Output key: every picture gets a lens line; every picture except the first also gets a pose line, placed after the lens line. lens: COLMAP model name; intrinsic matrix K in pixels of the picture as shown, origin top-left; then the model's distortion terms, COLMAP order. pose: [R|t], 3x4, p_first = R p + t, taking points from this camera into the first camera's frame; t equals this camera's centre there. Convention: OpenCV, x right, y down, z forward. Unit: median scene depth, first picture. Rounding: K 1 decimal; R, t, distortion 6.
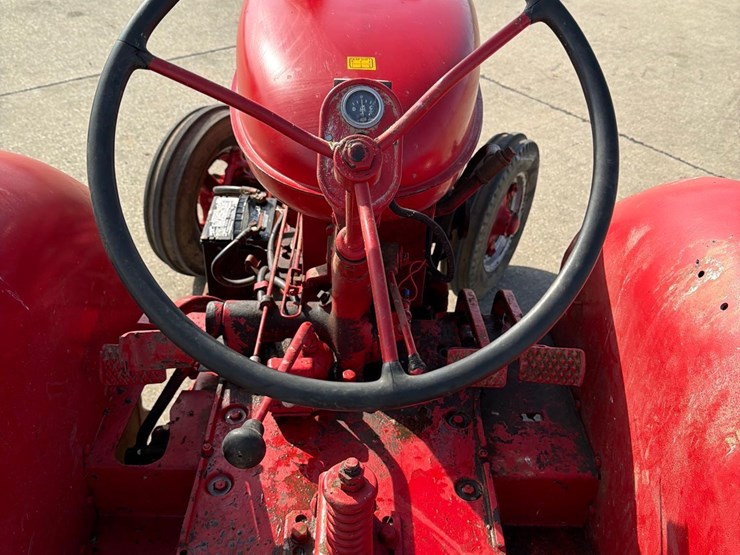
lens RADIAL K [[705.6, 0, 368.9], [0, 705.6, 259.6], [0, 0, 1]] dist [0.205000, -0.505285]
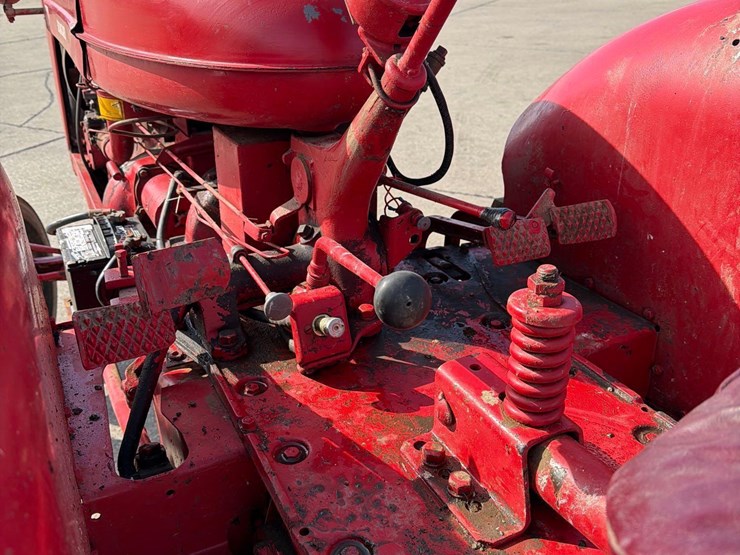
lens RADIAL K [[705.6, 0, 368.9], [0, 705.6, 259.6], [0, 0, 1]] dist [0.205000, -0.505285]
pose [[0.900518, -0.220883, 0.374537, -0.315932], [0.281259, 0.952797, -0.114332, 0.200353], [-0.331604, 0.208300, 0.920136, 0.227270]]
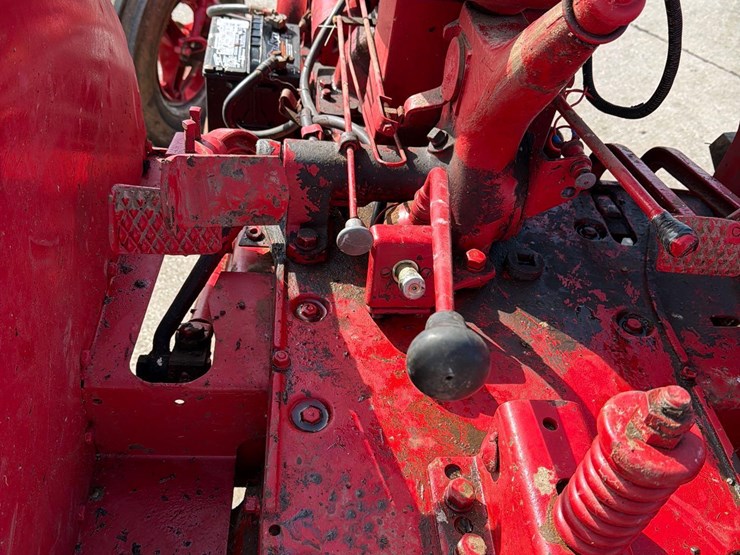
lens RADIAL K [[712.3, 0, 364.7], [0, 712.3, 279.1], [0, 0, 1]] dist [0.181615, -0.415344]
pose [[0.995087, 0.023402, 0.096196, -0.193033], [-0.037590, 0.988206, 0.148445, 0.086602], [-0.091588, -0.151332, 0.984231, 0.340404]]
